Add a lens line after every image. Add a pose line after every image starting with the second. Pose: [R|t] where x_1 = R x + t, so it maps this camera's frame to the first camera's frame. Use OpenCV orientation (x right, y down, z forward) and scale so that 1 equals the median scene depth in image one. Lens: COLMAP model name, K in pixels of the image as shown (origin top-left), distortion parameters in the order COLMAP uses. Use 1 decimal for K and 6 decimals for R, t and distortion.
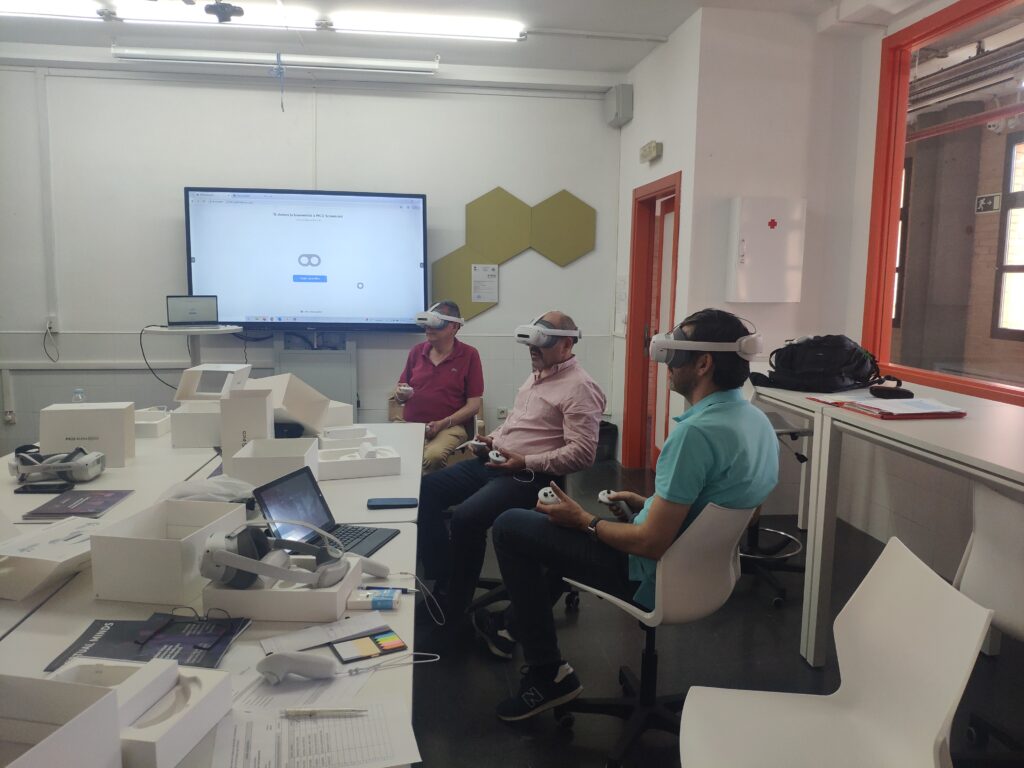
lens RADIAL K [[812.7, 0, 511.7], [0, 812.7, 384.6], [0, 0, 1]] dist [-0.034236, -0.008449]
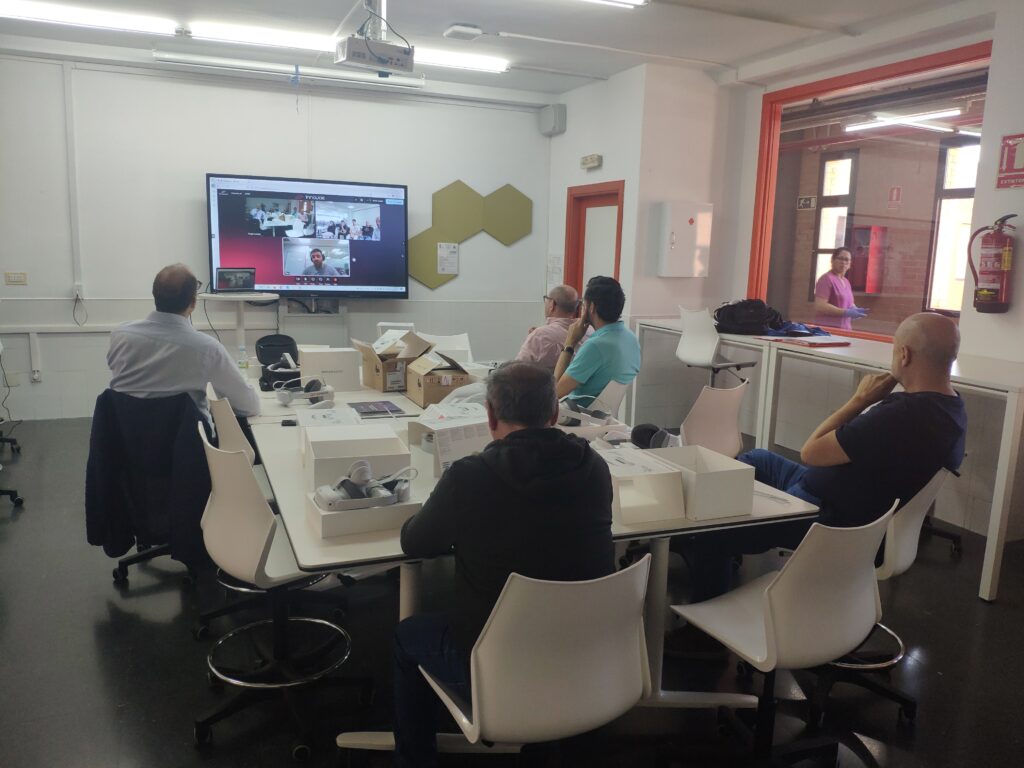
lens RADIAL K [[812.7, 0, 511.6], [0, 812.7, 384.0], [0, 0, 1]] dist [-0.034236, -0.008449]
pose [[0.968556, -0.026751, 0.247351, -0.263710], [0.017015, 0.998997, 0.041417, 0.017112], [-0.248211, -0.035906, 0.968040, -0.236836]]
